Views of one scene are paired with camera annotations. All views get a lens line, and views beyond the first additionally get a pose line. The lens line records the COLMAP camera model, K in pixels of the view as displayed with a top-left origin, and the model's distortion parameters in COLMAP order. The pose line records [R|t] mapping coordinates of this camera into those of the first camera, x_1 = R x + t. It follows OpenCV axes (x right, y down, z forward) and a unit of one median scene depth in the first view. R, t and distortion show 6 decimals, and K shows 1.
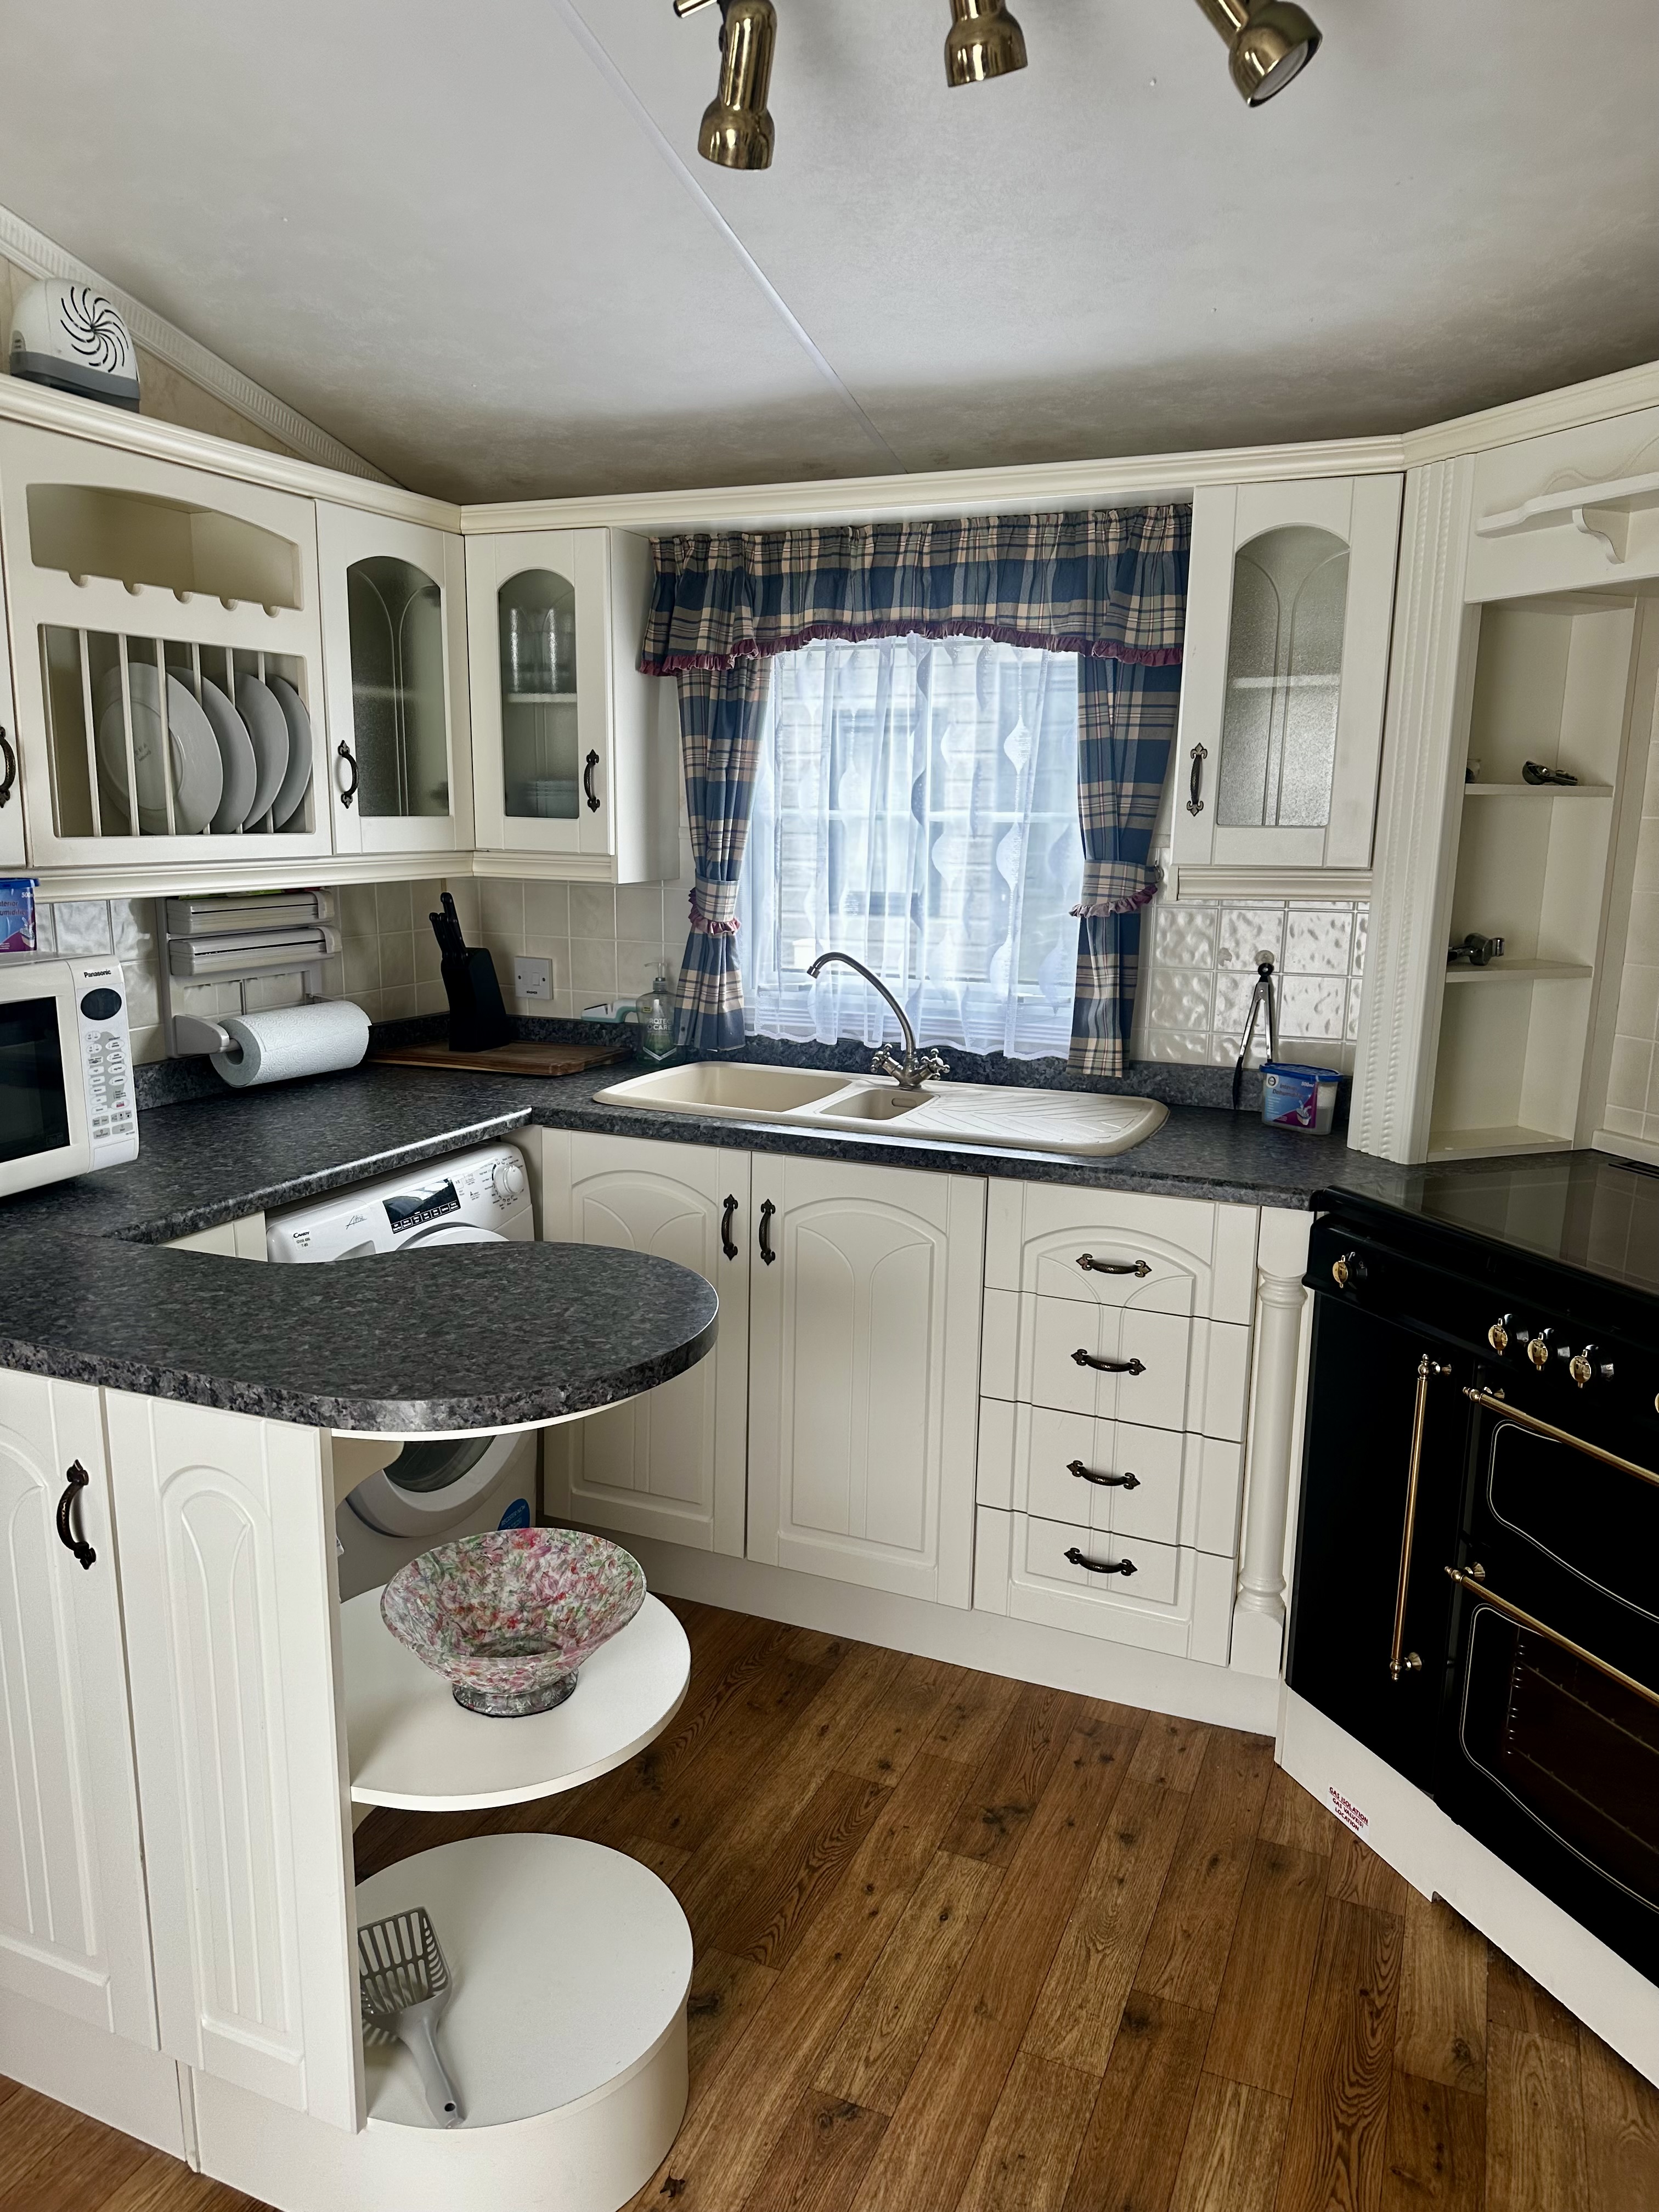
lens RADIAL K [[1556.2, 0, 829.5], [0, 1556.2, 1106.0], [0, 0, 1]] dist [0.074971, -0.086074]
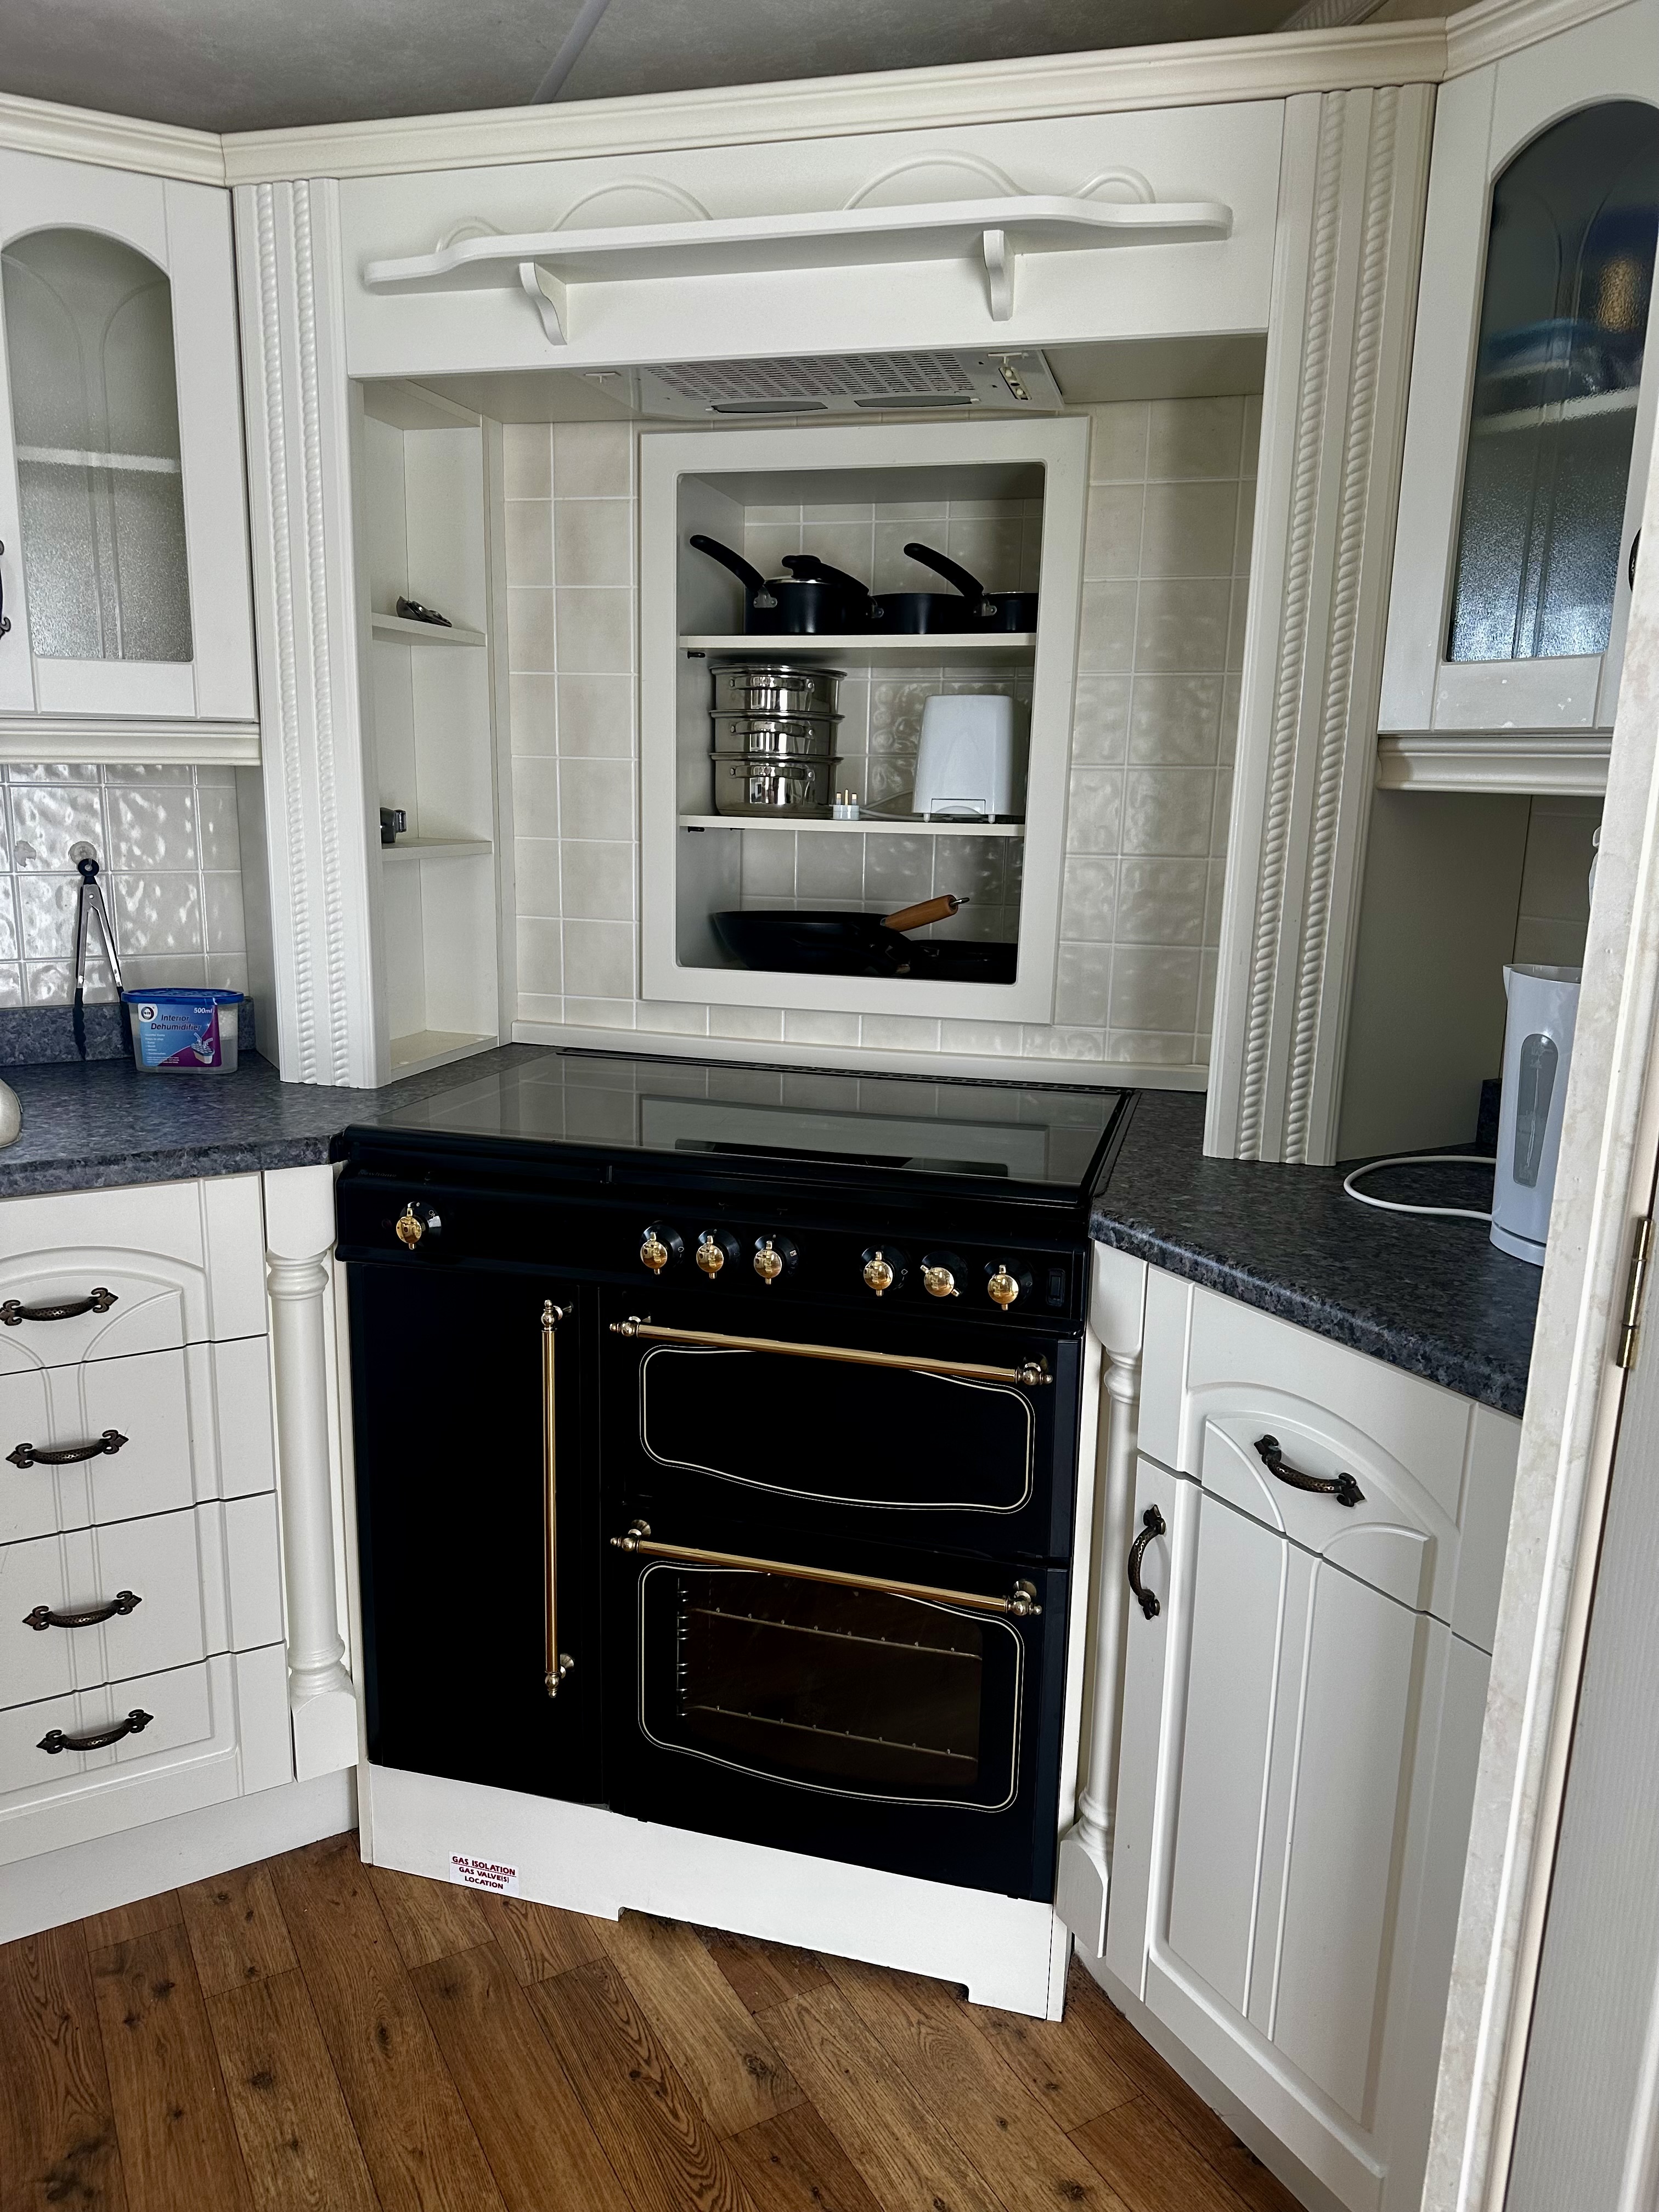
lens RADIAL K [[1556.2, 0, 829.5], [0, 1556.2, 1106.0], [0, 0, 1]] dist [0.074971, -0.086074]
pose [[0.609040, -0.171531, 0.774369, -0.127880], [0.142830, 0.984092, 0.105651, -0.006208], [-0.780173, 0.046257, 0.623851, 0.326619]]
